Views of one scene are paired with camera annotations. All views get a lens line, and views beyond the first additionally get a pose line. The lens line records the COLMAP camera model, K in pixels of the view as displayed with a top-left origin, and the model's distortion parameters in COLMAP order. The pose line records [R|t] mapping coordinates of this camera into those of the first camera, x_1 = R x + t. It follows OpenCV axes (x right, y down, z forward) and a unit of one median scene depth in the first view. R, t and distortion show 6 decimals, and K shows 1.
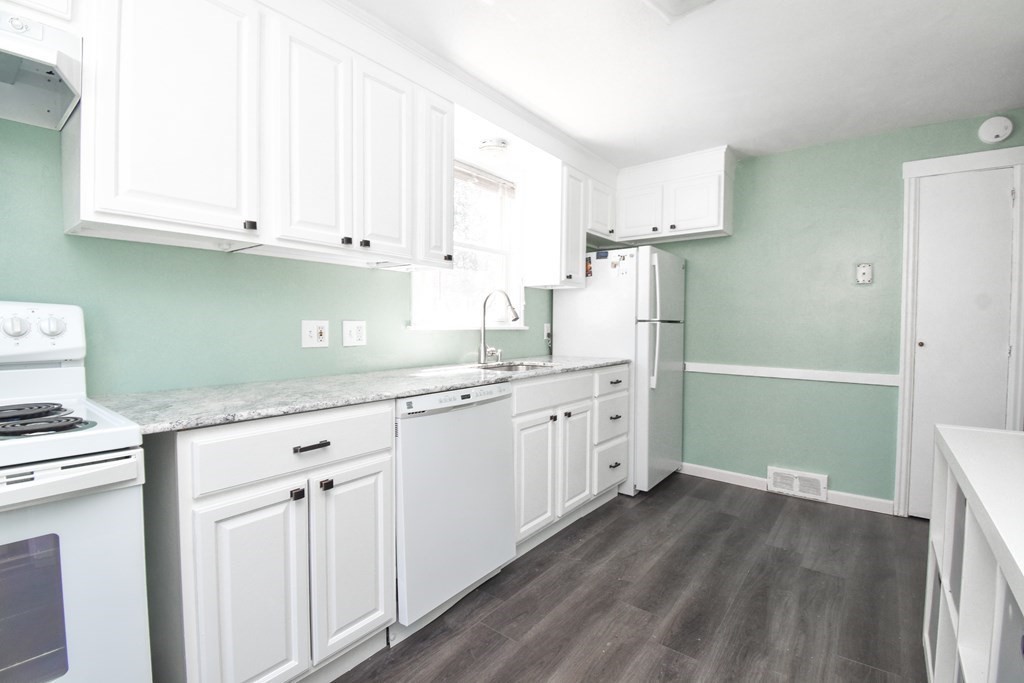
lens RADIAL K [[464.1, 0, 506.3], [0, 464.1, 338.5], [0, 0, 1]] dist [0.028957, -0.029424]
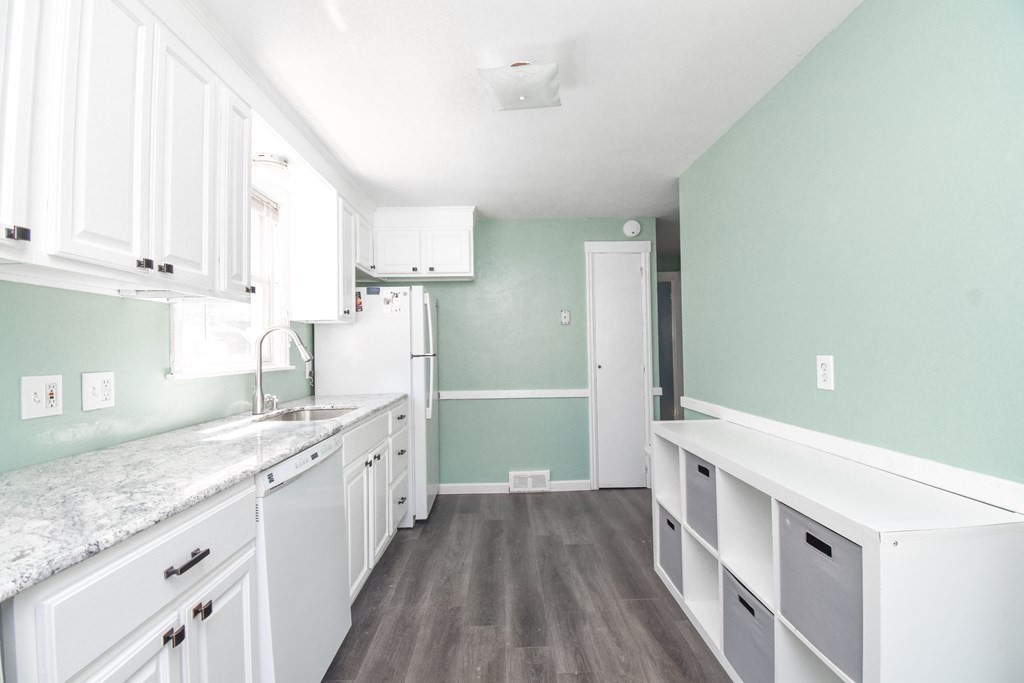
lens RADIAL K [[464.1, 0, 506.3], [0, 464.1, 338.5], [0, 0, 1]] dist [0.028957, -0.029424]
pose [[0.765669, -0.006973, 0.643198, -0.253907], [0.043086, 0.998251, -0.040468, -0.028377], [-0.641791, 0.058698, 0.764630, 0.068367]]
